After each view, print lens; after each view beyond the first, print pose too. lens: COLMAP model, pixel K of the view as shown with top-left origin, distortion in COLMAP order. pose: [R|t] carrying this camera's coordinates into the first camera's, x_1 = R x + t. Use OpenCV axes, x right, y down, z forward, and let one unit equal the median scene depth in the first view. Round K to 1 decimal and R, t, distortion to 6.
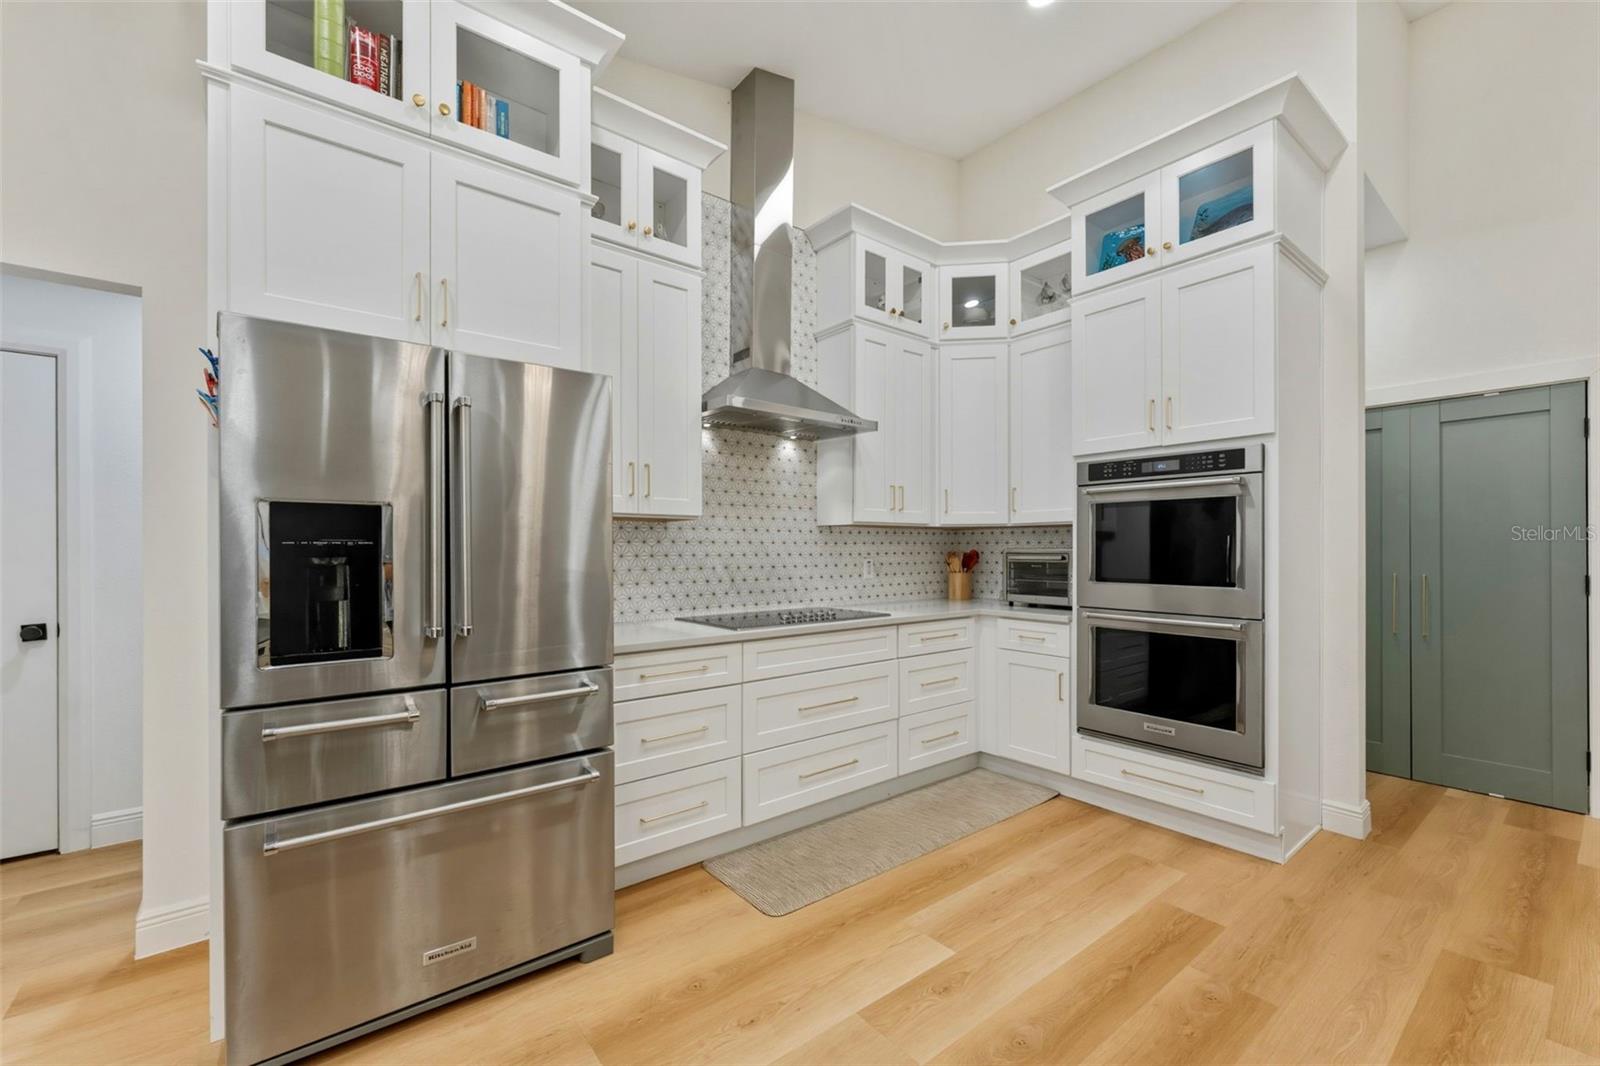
lens RADIAL K [[658.4, 0, 801.5], [0, 658.4, 548.3], [0, 0, 1]] dist [-0.000808, -0.000241]
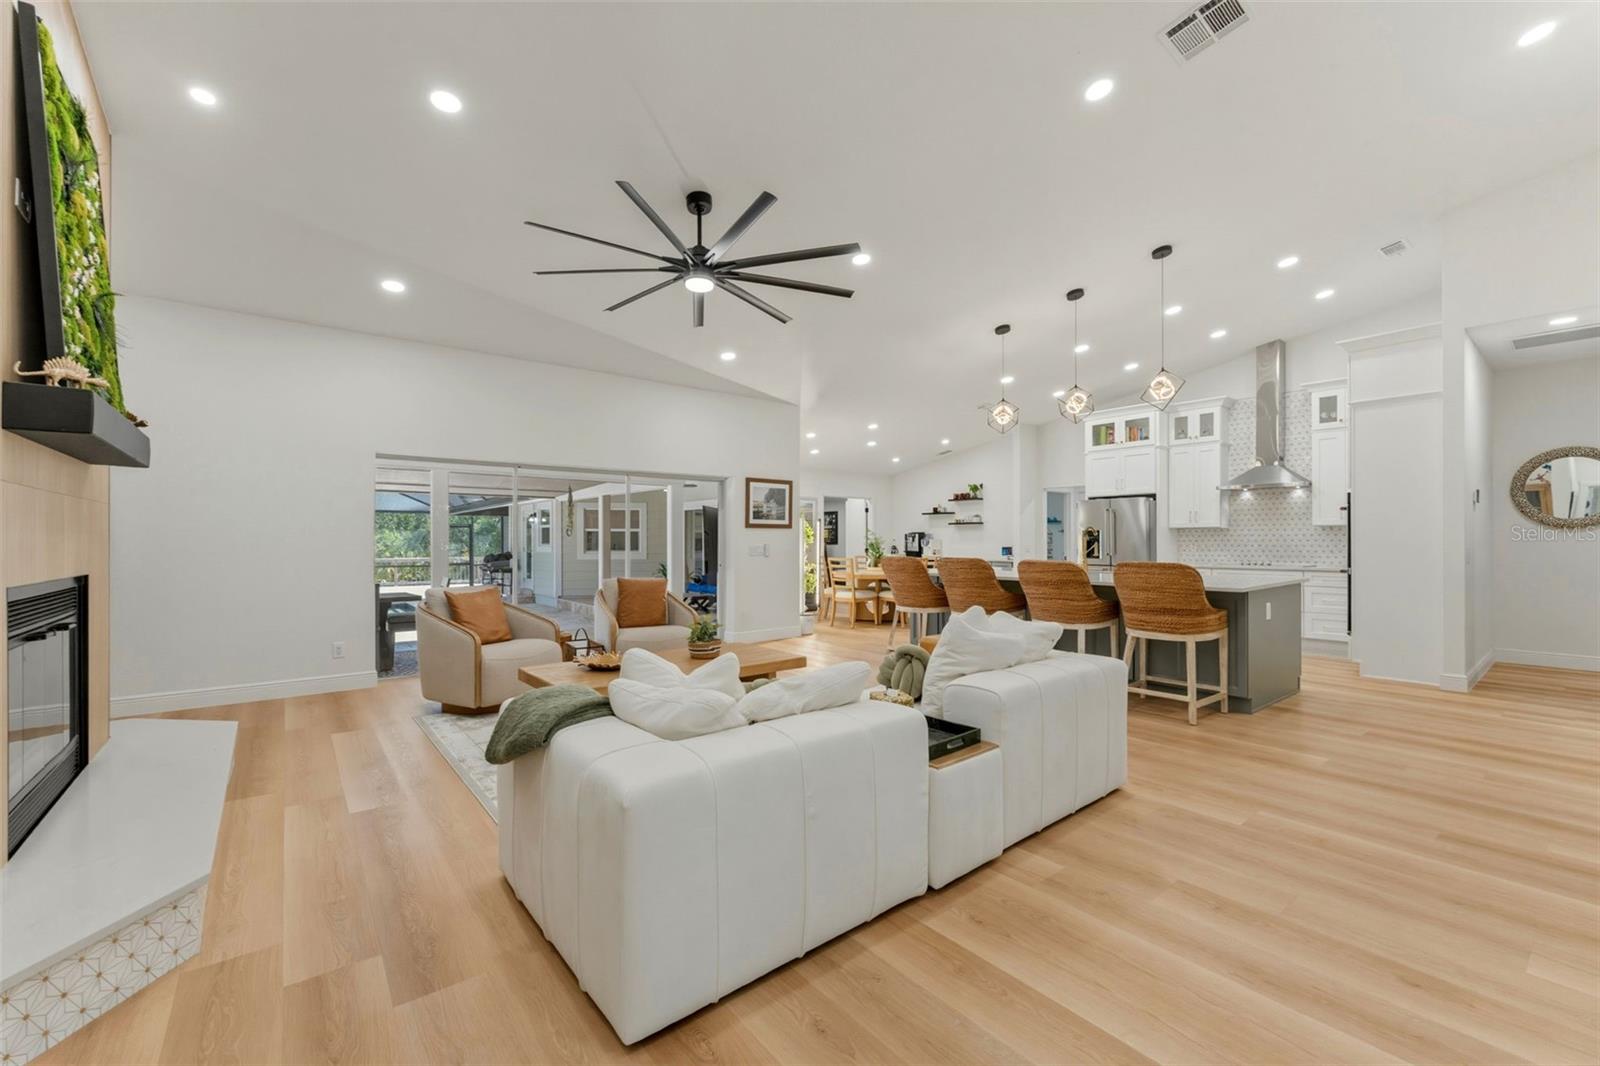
lens RADIAL K [[643.2, 0, 798.9], [0, 643.2, 527.6], [0, 0, 1]] dist [0.000281, -0.000049]
pose [[0.008943, -0.019448, -0.999771, 2.542648], [0.001846, 0.999809, -0.019432, 0.006538], [0.999958, -0.001672, 0.008978, -0.834562]]
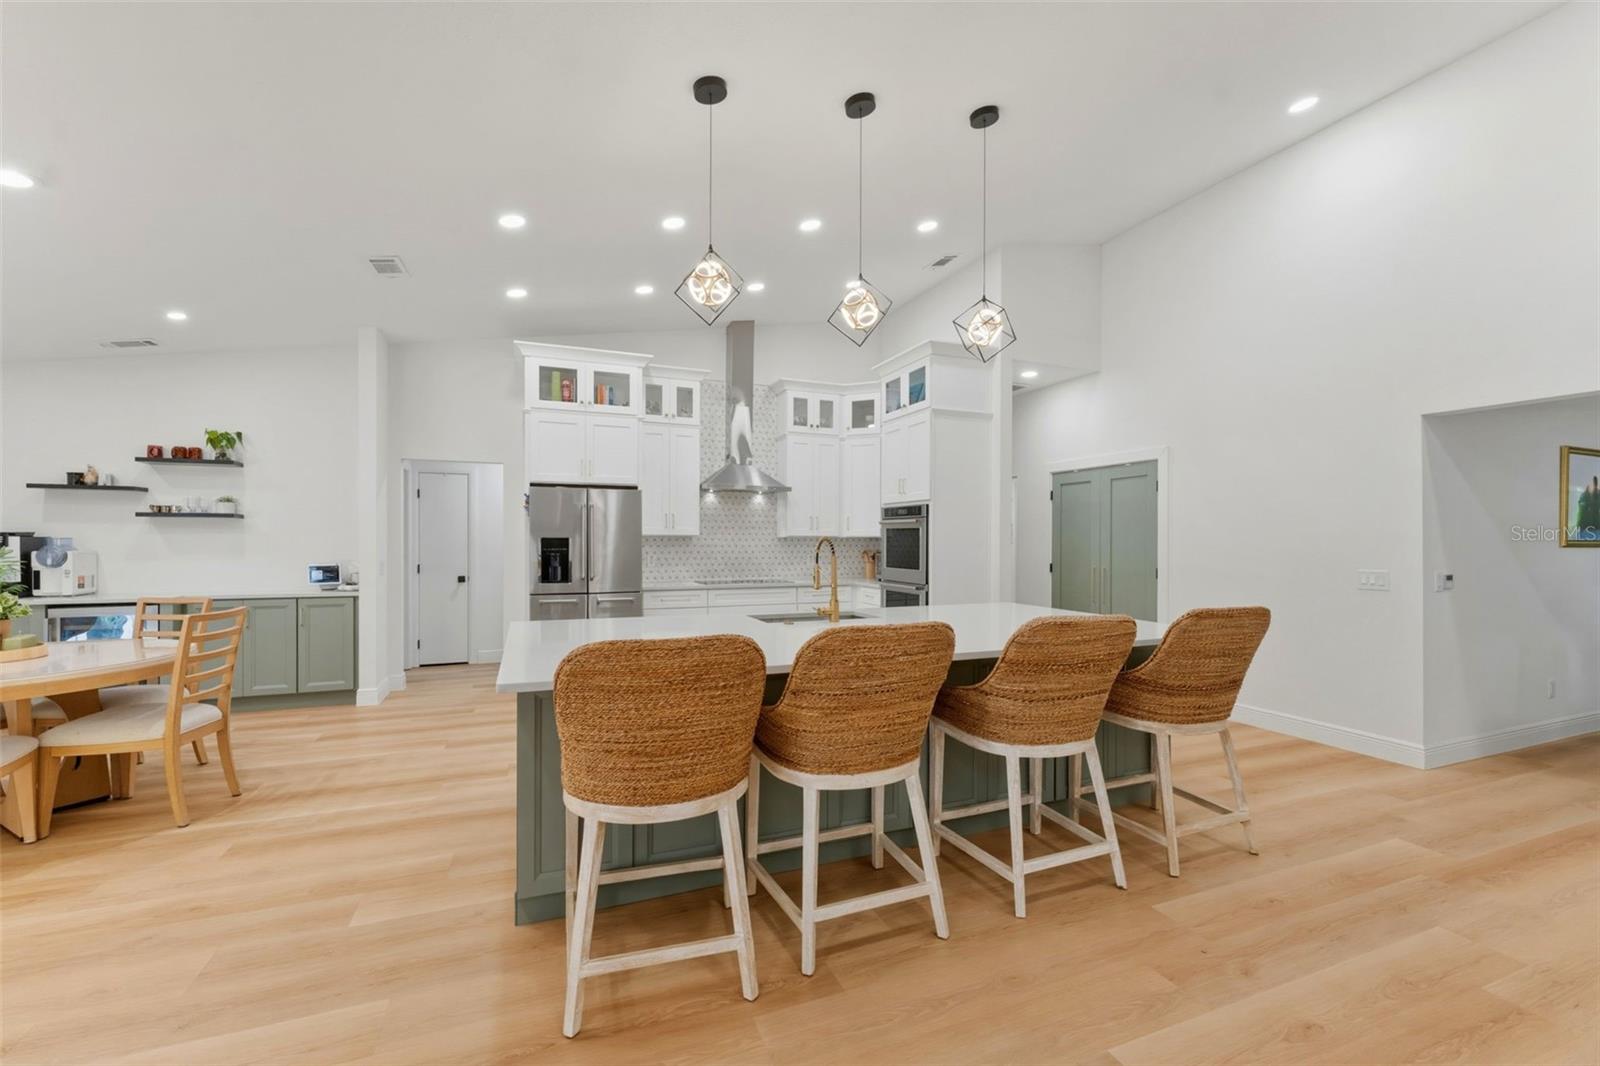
lens RADIAL K [[658.4, 0, 801.5], [0, 658.4, 548.3], [0, 0, 1]] dist [-0.000808, -0.000241]
pose [[0.960117, 0.008194, -0.279479, 0.790094], [-0.005243, 0.999922, 0.011307, -0.029836], [0.279550, -0.009391, 0.960085, -1.038795]]
